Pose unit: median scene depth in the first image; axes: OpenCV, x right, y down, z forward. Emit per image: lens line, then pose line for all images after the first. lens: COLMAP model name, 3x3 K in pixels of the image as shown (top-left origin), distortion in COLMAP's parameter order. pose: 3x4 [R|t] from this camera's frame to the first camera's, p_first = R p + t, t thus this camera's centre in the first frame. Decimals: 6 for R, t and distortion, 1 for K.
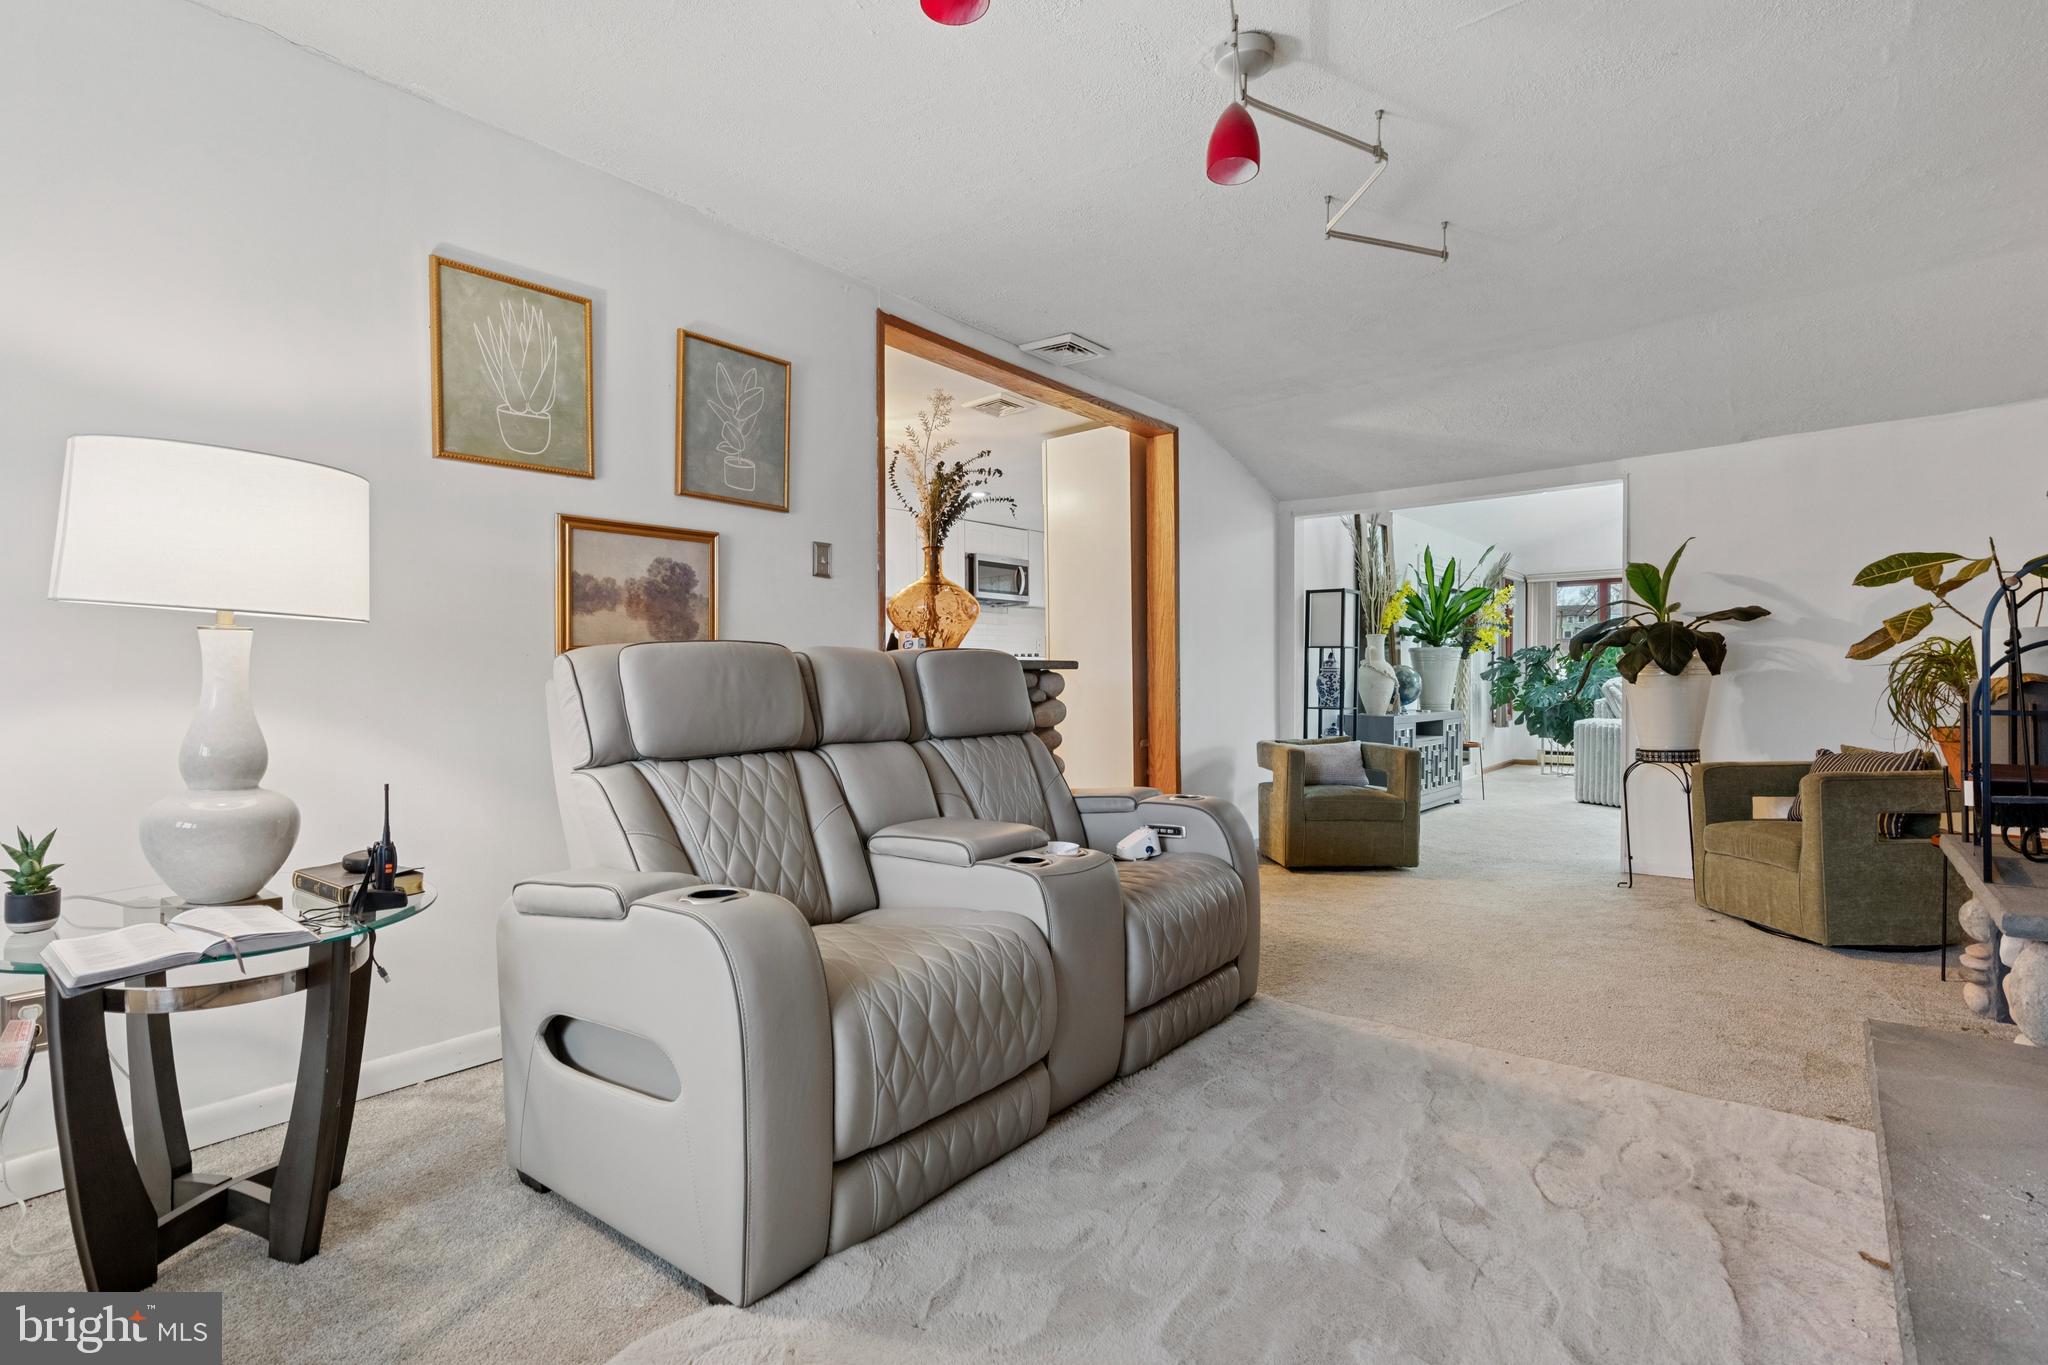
lens RADIAL K [[950.5, 0, 1019.9], [0, 950.5, 679.2], [0, 0, 1]] dist [0.000698, 0.000139]
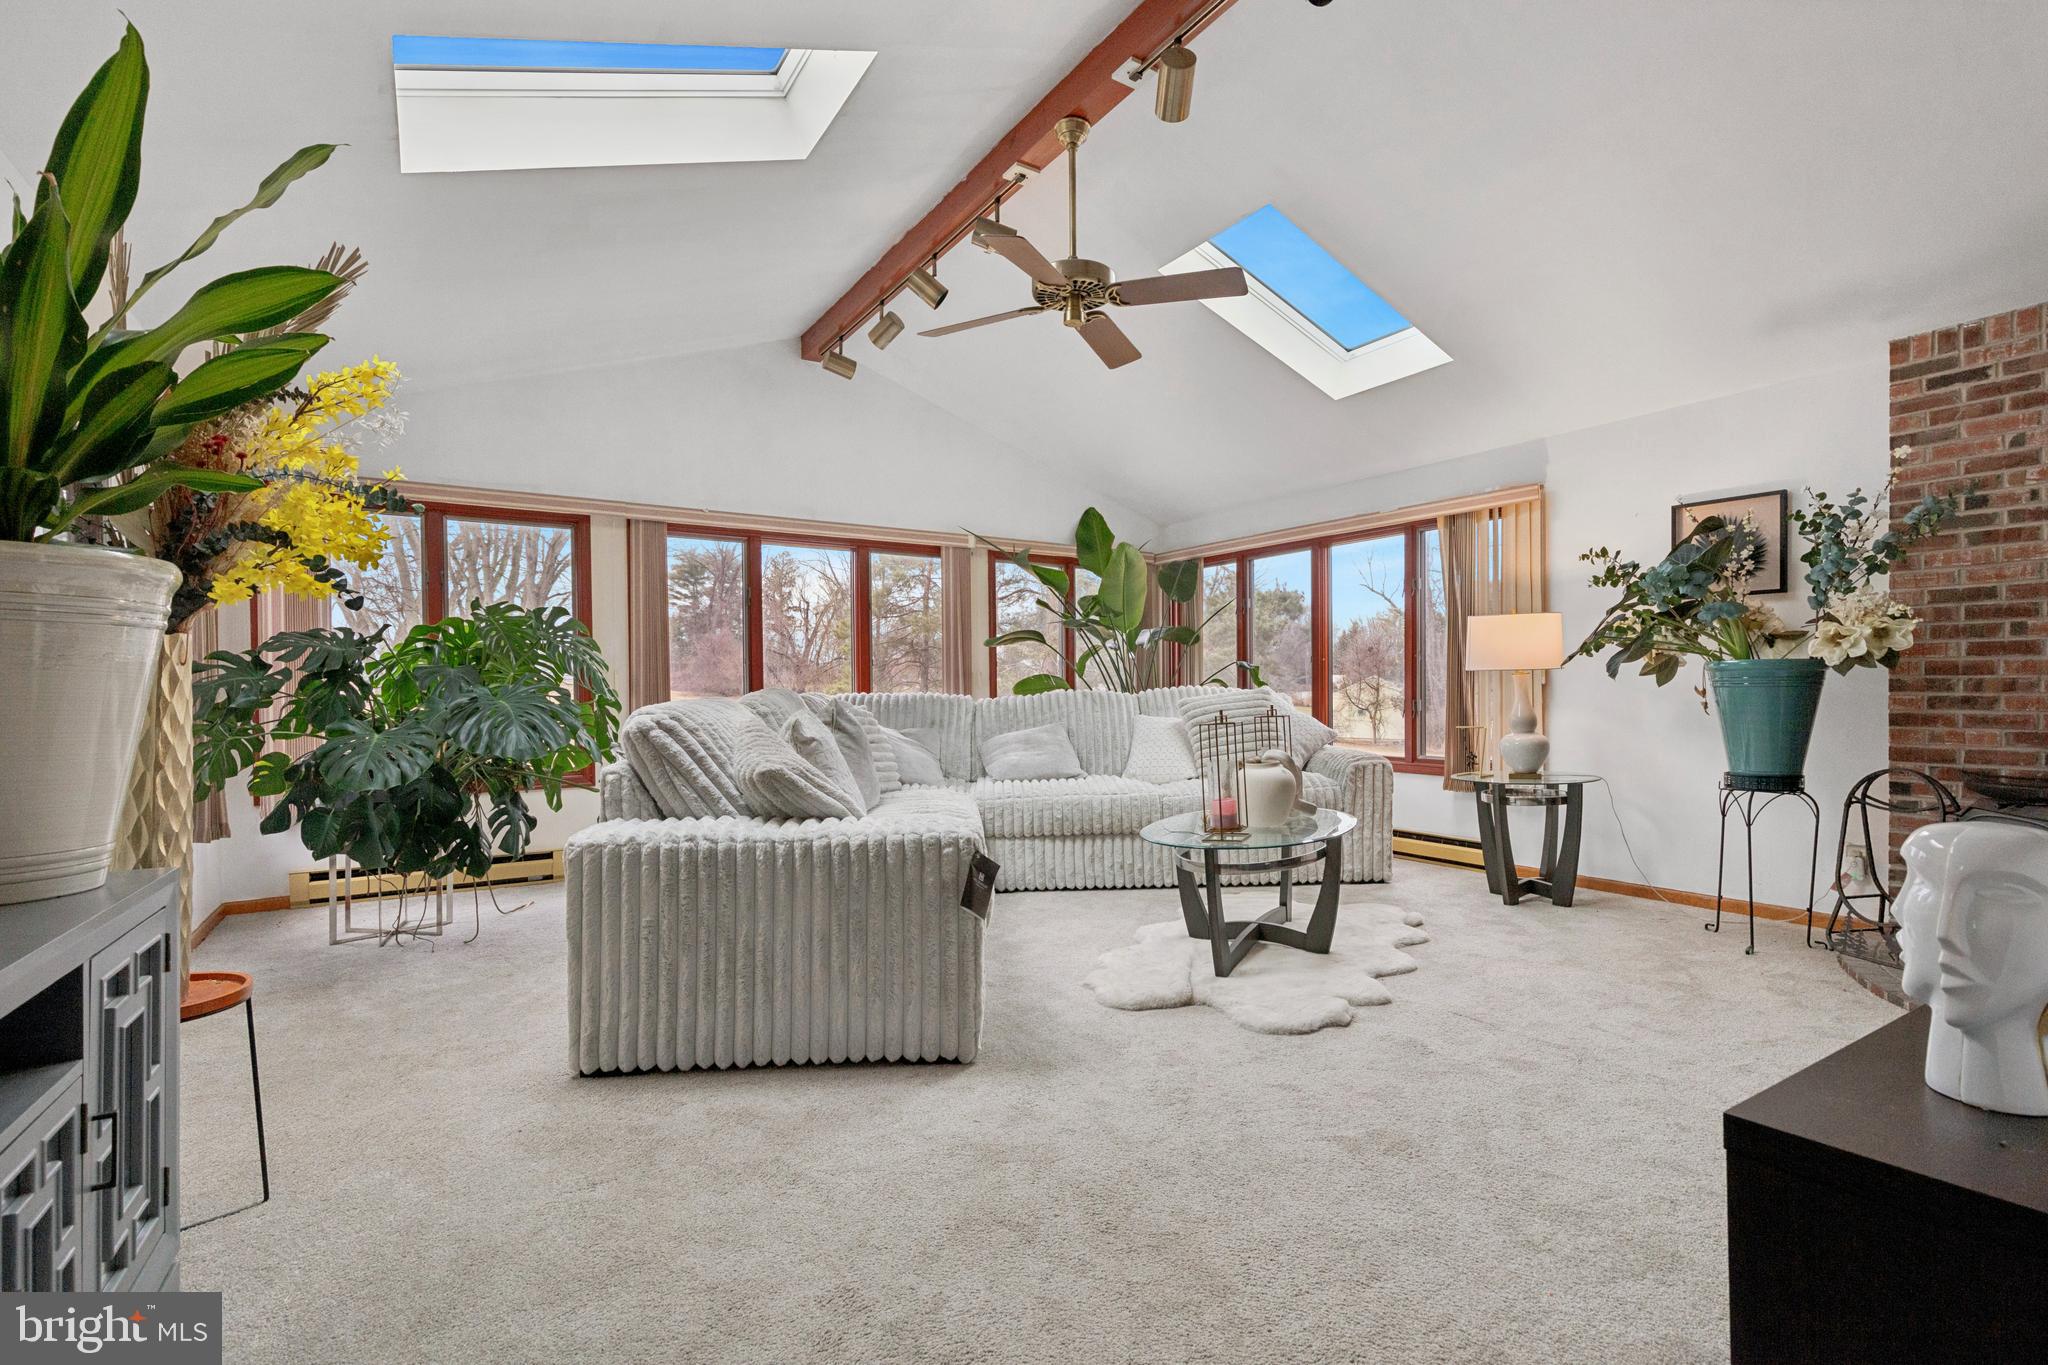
lens RADIAL K [[950.5, 0, 1018.0], [0, 950.5, 688.3], [0, 0, 1]] dist [0.000698, 0.000139]
pose [[0.314307, 0.007274, 0.949293, 0.259800], [0.010177, 0.999887, -0.011031, -0.002471], [-0.949267, 0.013128, 0.314198, 0.603719]]
